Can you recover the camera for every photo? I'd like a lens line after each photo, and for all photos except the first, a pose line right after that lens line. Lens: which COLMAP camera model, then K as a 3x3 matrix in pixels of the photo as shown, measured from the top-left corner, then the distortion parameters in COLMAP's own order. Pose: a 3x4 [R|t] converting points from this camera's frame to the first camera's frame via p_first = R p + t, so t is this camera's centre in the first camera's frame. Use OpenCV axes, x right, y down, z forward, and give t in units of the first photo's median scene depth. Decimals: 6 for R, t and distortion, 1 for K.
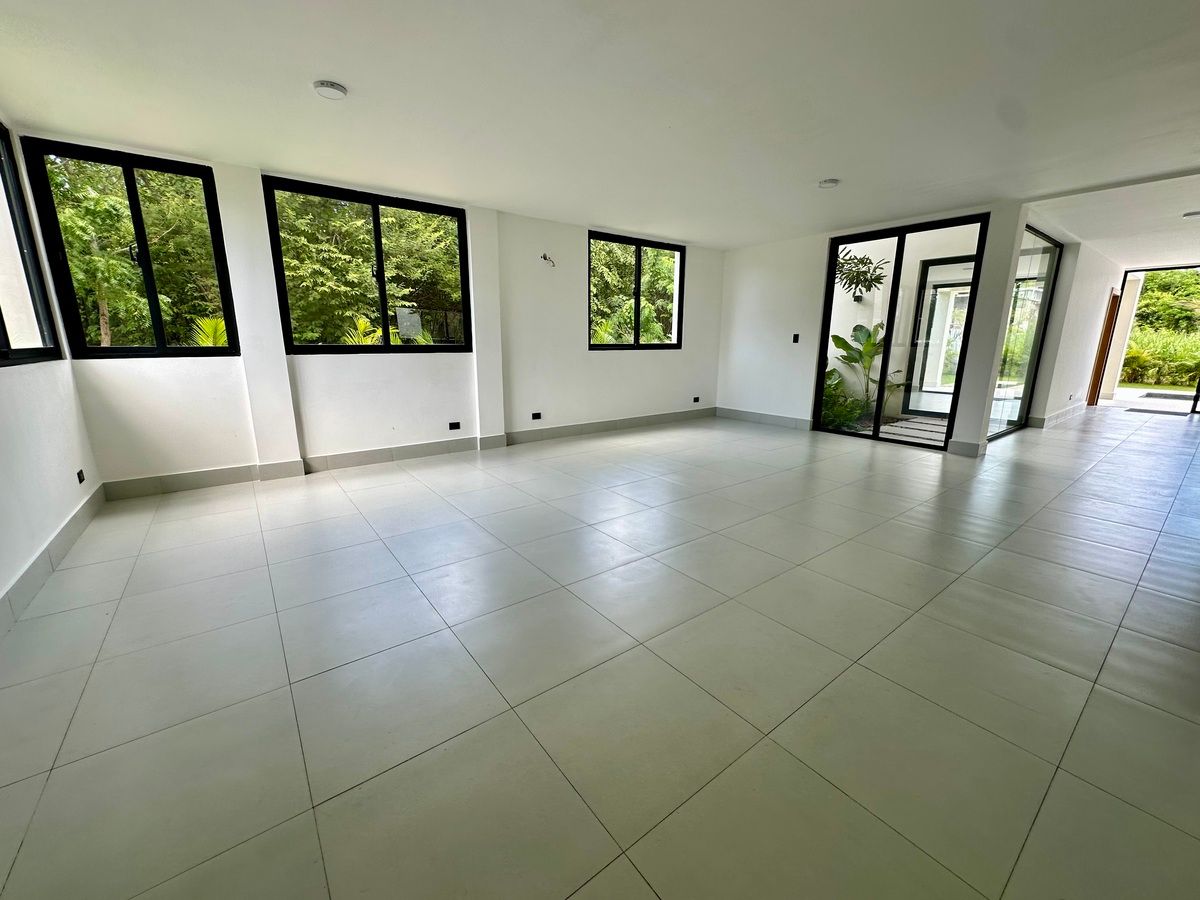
lens RADIAL K [[479.9, 0, 601.6], [0, 479.9, 447.3], [0, 0, 1]] dist [0.003085, 0.000396]
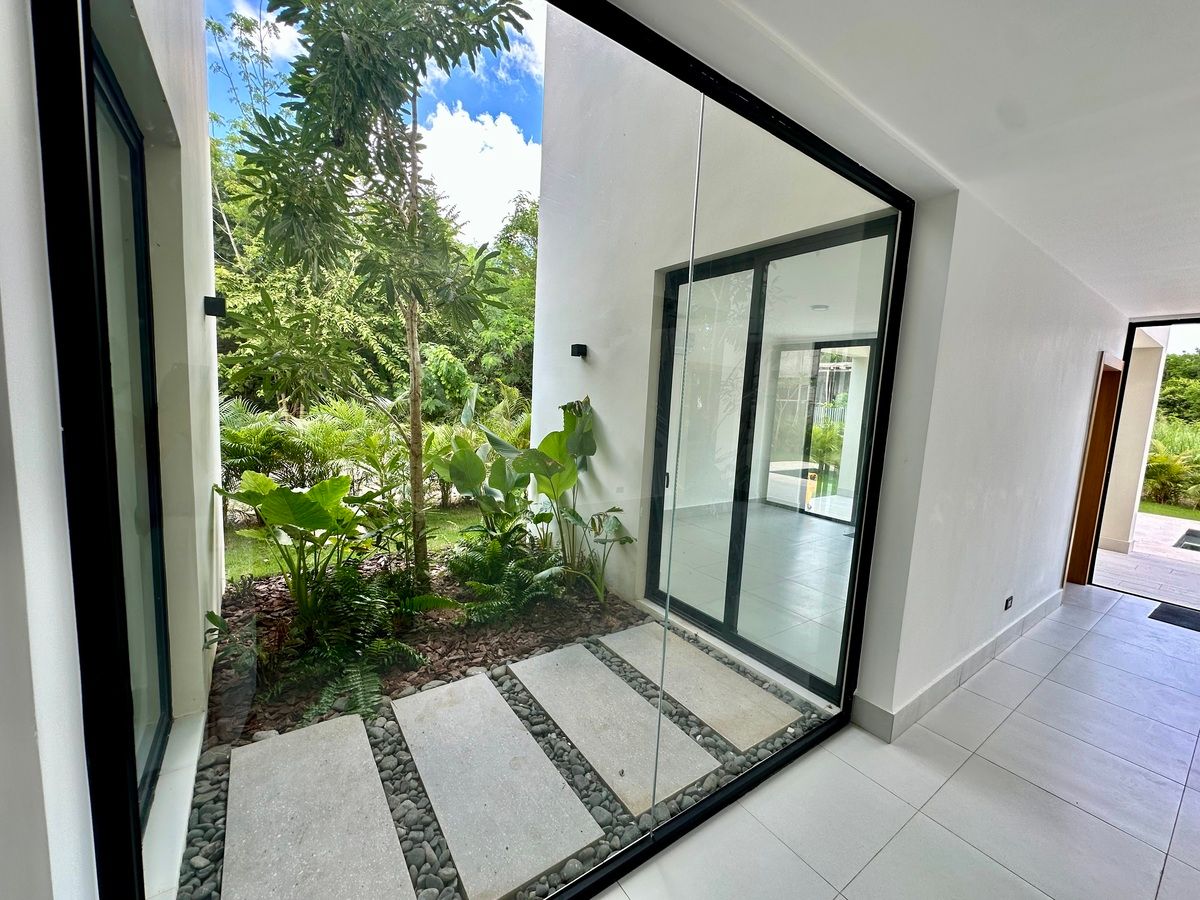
lens RADIAL K [[479.9, 0, 598.9], [0, 479.9, 452.4], [0, 0, 1]] dist [0.003085, 0.000396]
pose [[0.998184, 0.049955, -0.033651, 0.334130], [-0.053407, 0.992383, -0.111012, -0.087809], [0.027849, 0.112608, 0.993249, 0.300122]]
